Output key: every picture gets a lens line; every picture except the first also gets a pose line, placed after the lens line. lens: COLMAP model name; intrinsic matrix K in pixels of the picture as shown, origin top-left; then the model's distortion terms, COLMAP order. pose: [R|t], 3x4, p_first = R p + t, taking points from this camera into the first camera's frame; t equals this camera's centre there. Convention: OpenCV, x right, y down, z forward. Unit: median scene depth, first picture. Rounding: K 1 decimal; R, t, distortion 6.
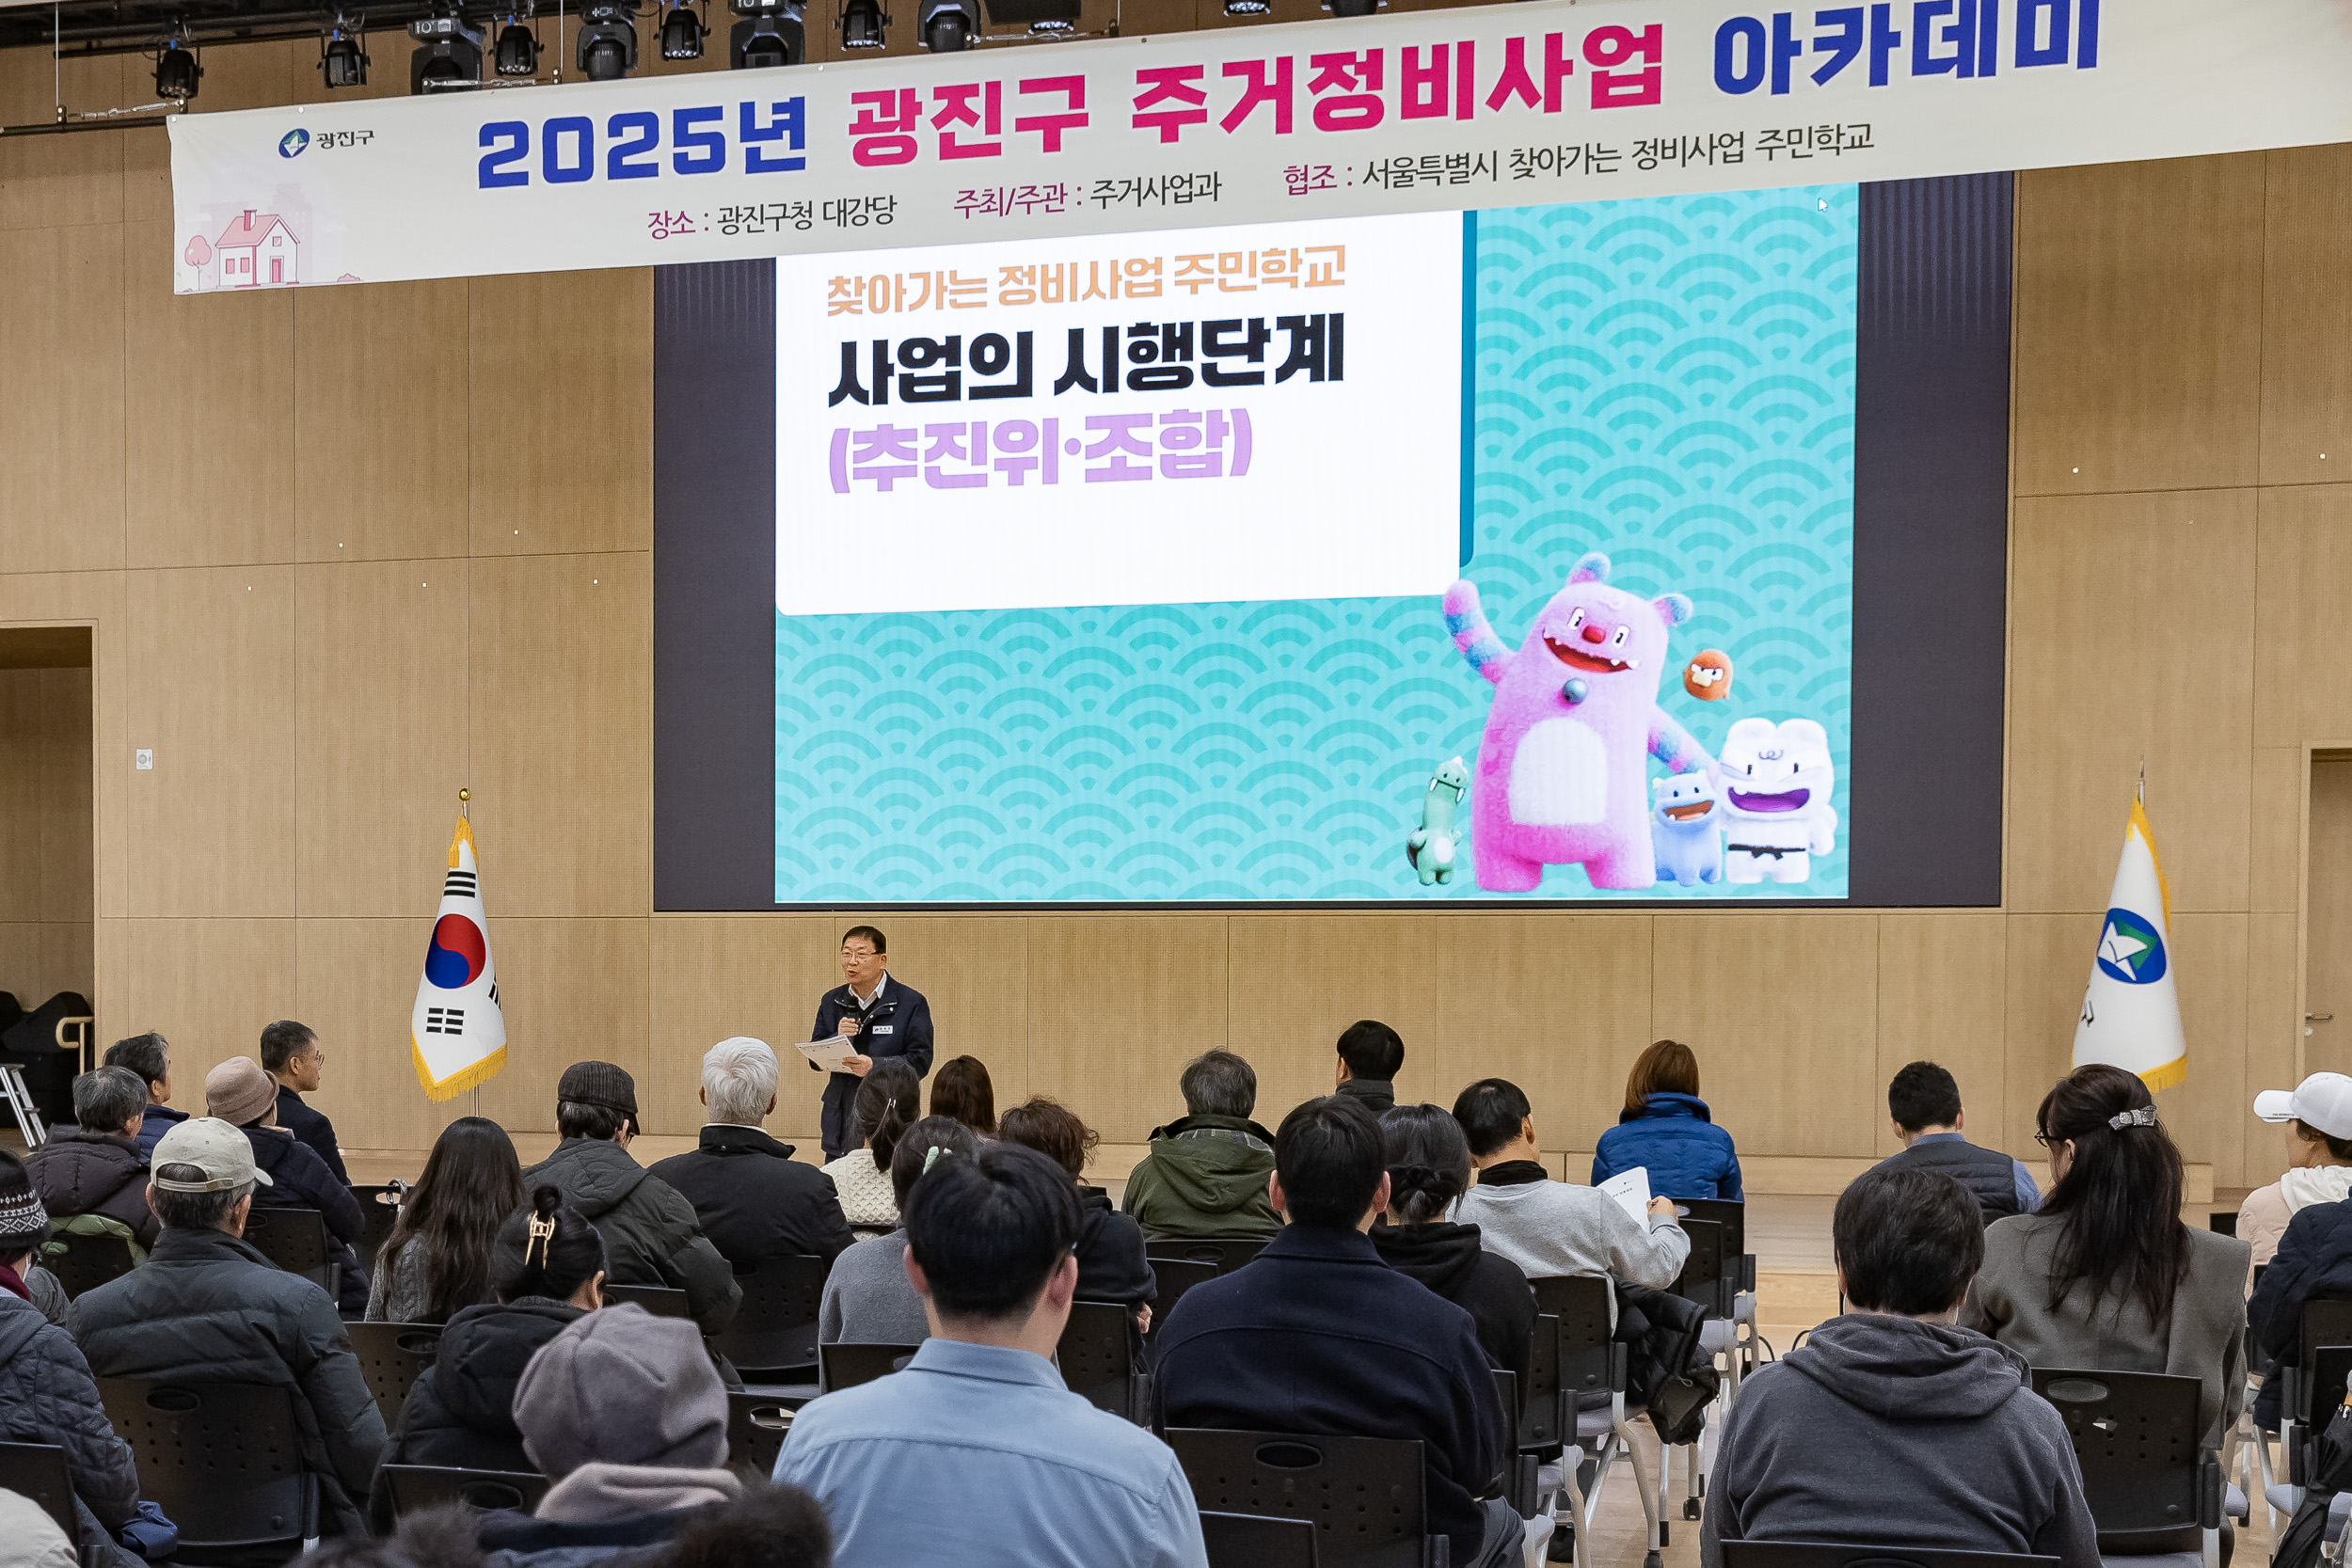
lens RADIAL K [[3688.9, 0, 728.7], [0, 3688.9, 1102.1], [0, 0, 1]] dist [0.026004, 0.044276]
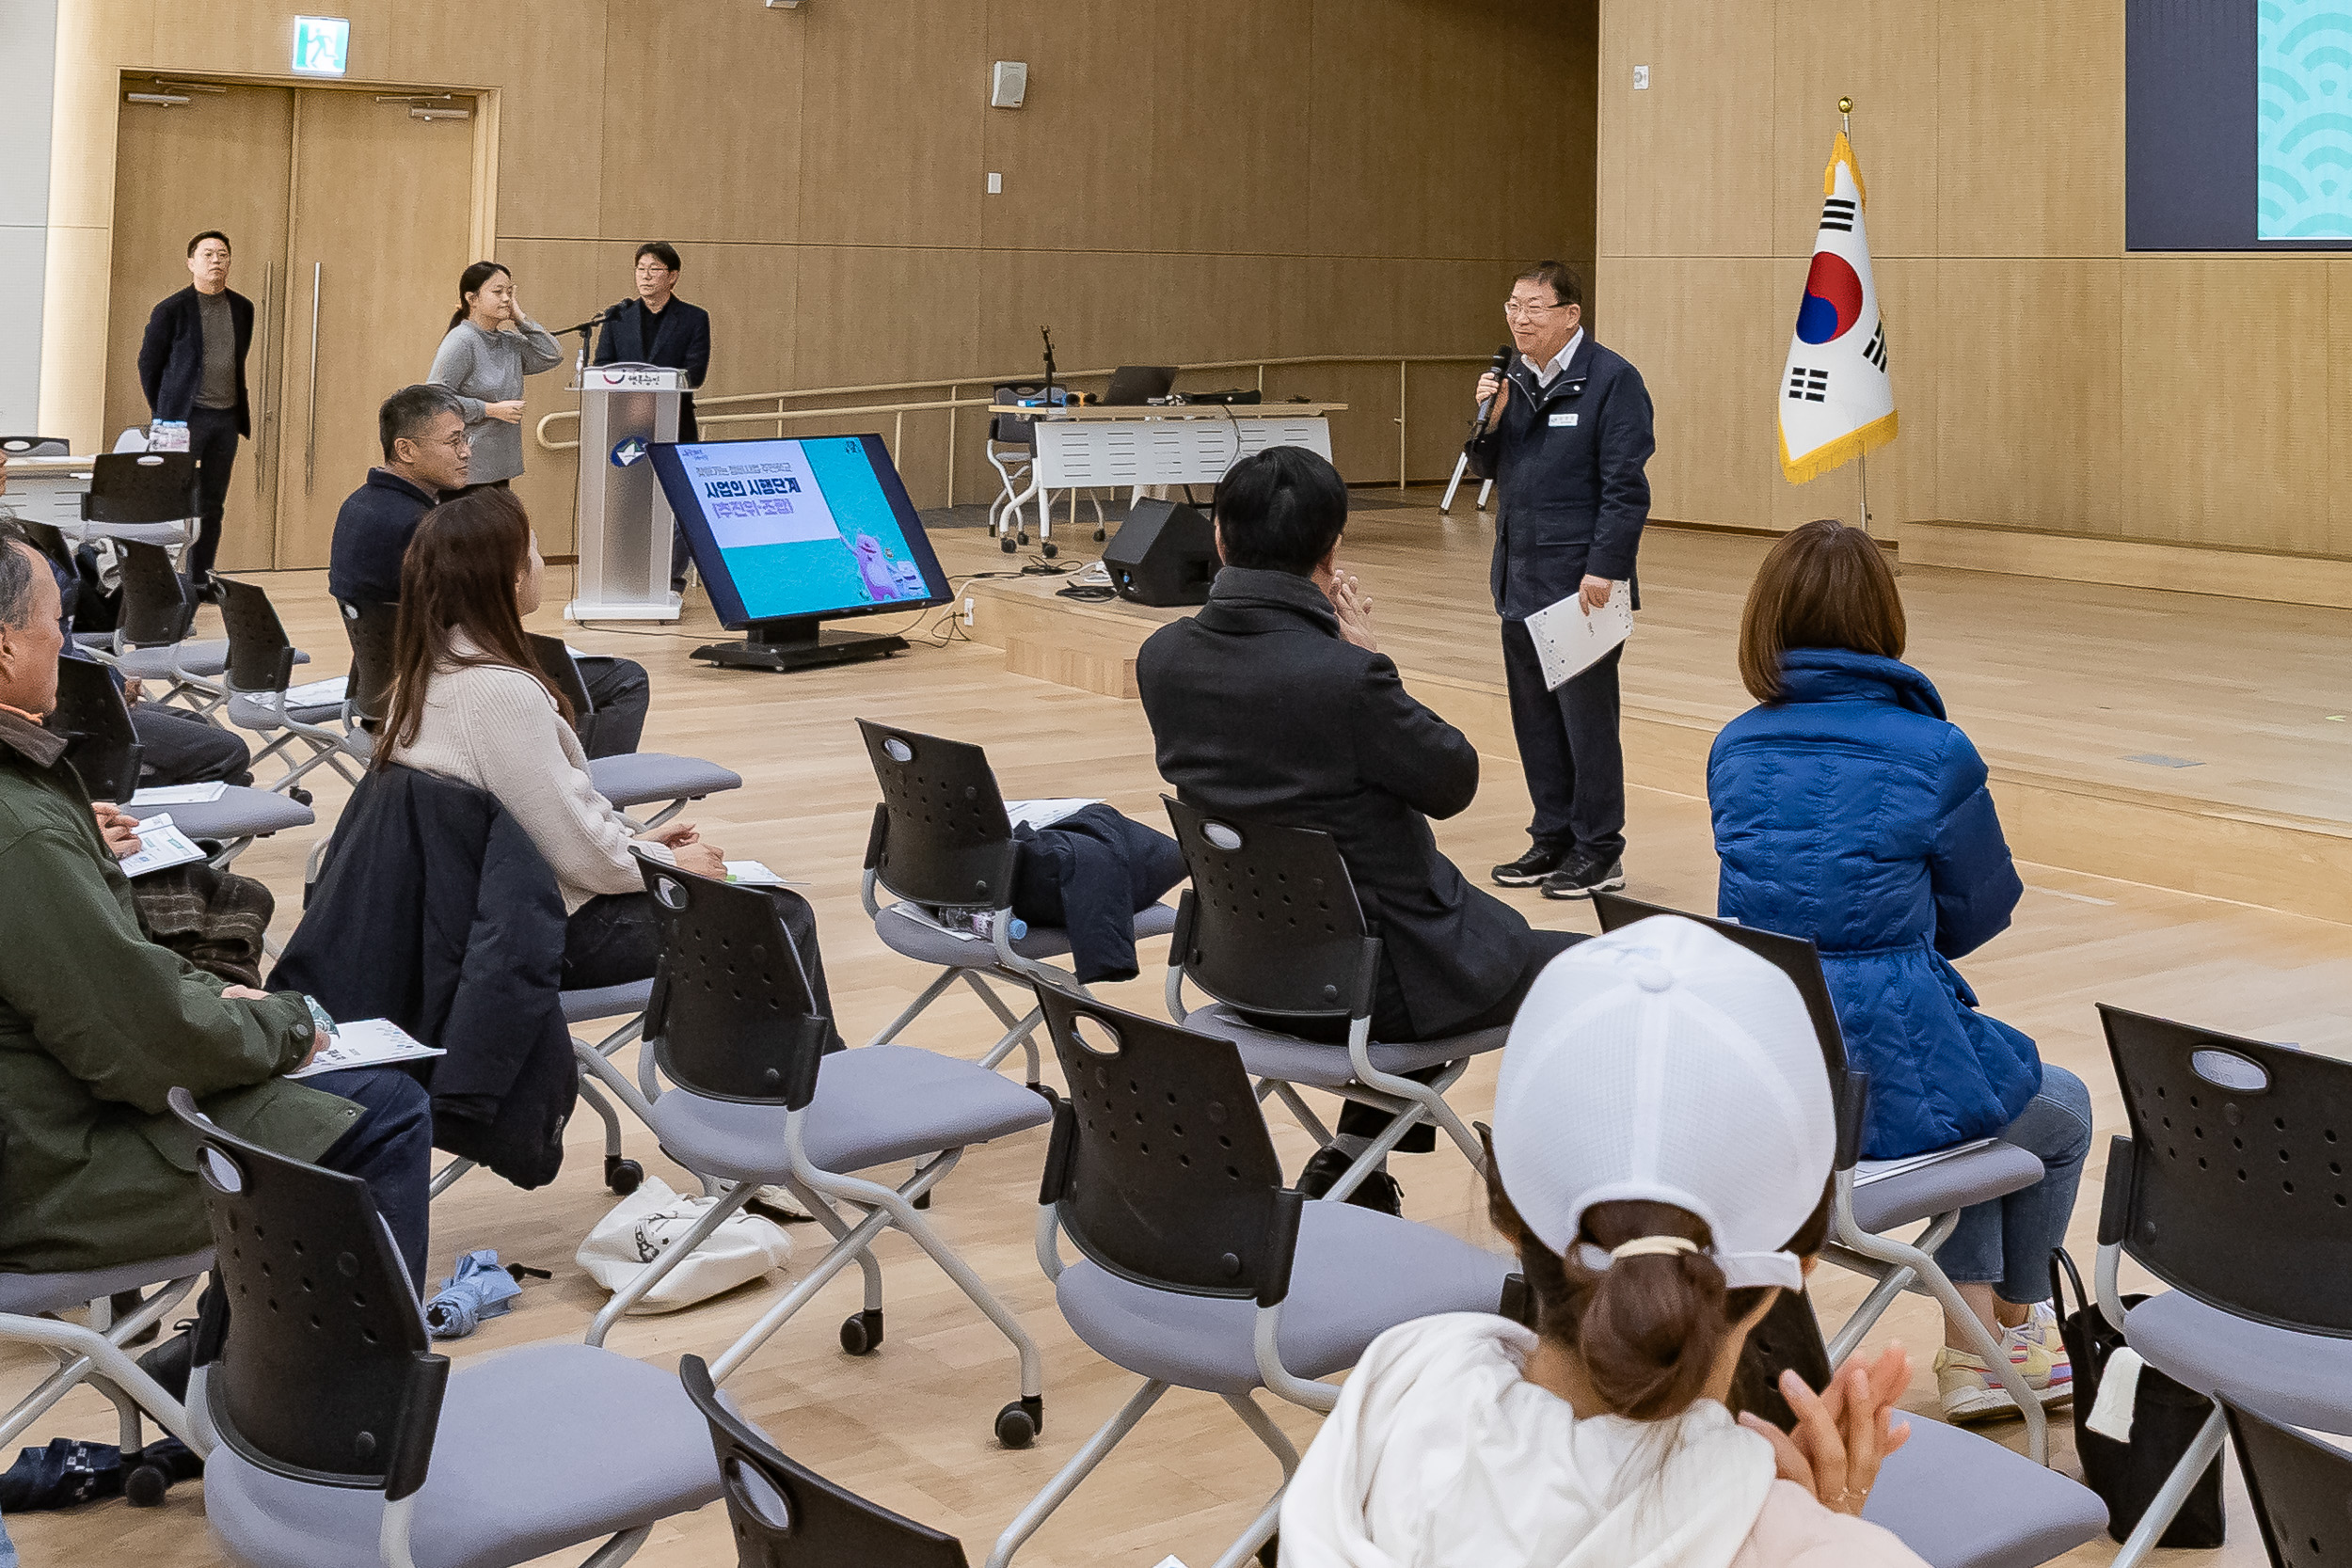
lens RADIAL K [[3213.9, 0, 1533.1], [0, 3213.9, 64.6], [0, 0, 1]] dist [-0.022912, 0.049493]
pose [[0.861604, -0.025110, -0.506960, 0.222612], [-0.032732, 0.993948, -0.104861, -0.015405], [0.506525, 0.106942, 0.855567, 0.350368]]
